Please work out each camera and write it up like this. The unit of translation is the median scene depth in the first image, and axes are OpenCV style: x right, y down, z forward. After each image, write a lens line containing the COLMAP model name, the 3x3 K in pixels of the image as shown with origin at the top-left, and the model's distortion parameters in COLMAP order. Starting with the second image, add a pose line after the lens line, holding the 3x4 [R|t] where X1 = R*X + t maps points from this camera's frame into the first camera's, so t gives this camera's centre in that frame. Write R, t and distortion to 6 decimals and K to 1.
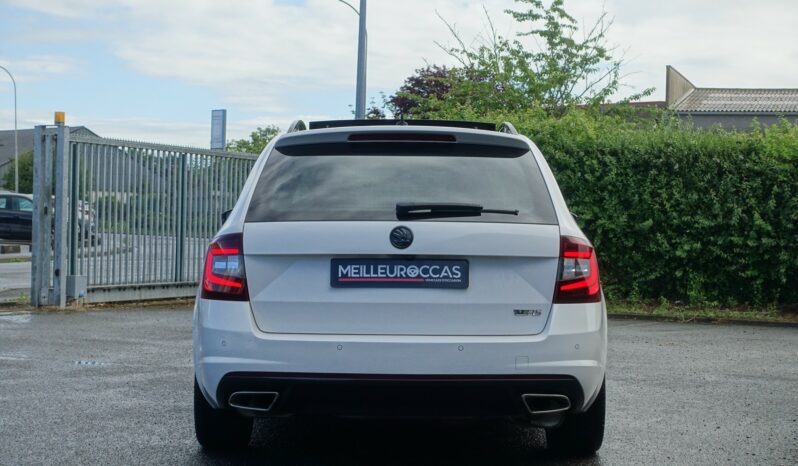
lens RADIAL K [[1723.5, 0, 399.0], [0, 1723.5, 233.0], [0, 0, 1]] dist [0.070480, -0.280212]
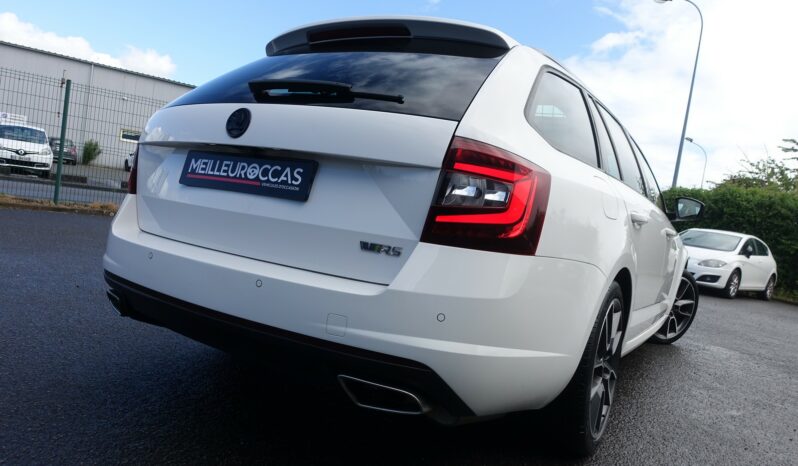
lens RADIAL K [[556.1, 0, 400.7], [0, 556.1, 244.0], [0, 0, 1]] dist [-0.002036, -0.001410]
pose [[0.838727, 0.135973, -0.527302, 0.190816], [-0.128865, 0.990380, 0.050412, 0.032838], [0.529084, 0.025669, 0.848181, 0.830371]]
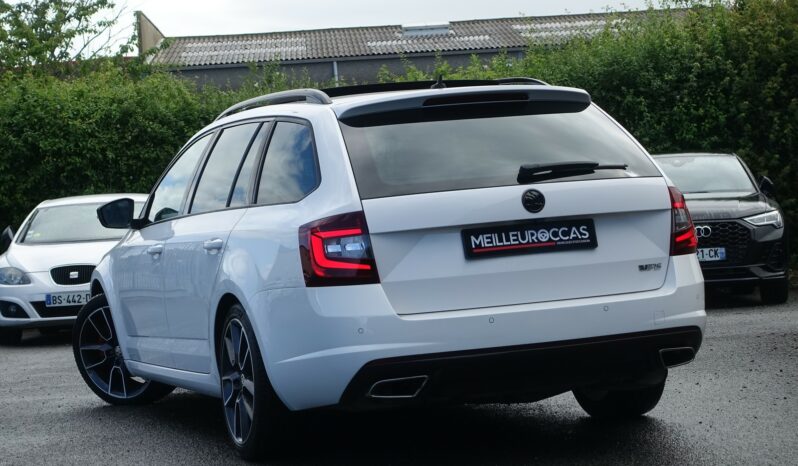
lens RADIAL K [[2325.8, 0, 399.0], [0, 2325.8, 233.0], [0, 0, 1]] dist [-0.138355, -0.422298]
pose [[0.934893, -0.086264, 0.344288, -0.512907], [0.086395, 0.996148, 0.014994, -0.005506], [-0.344255, 0.015727, 0.938744, -0.189951]]
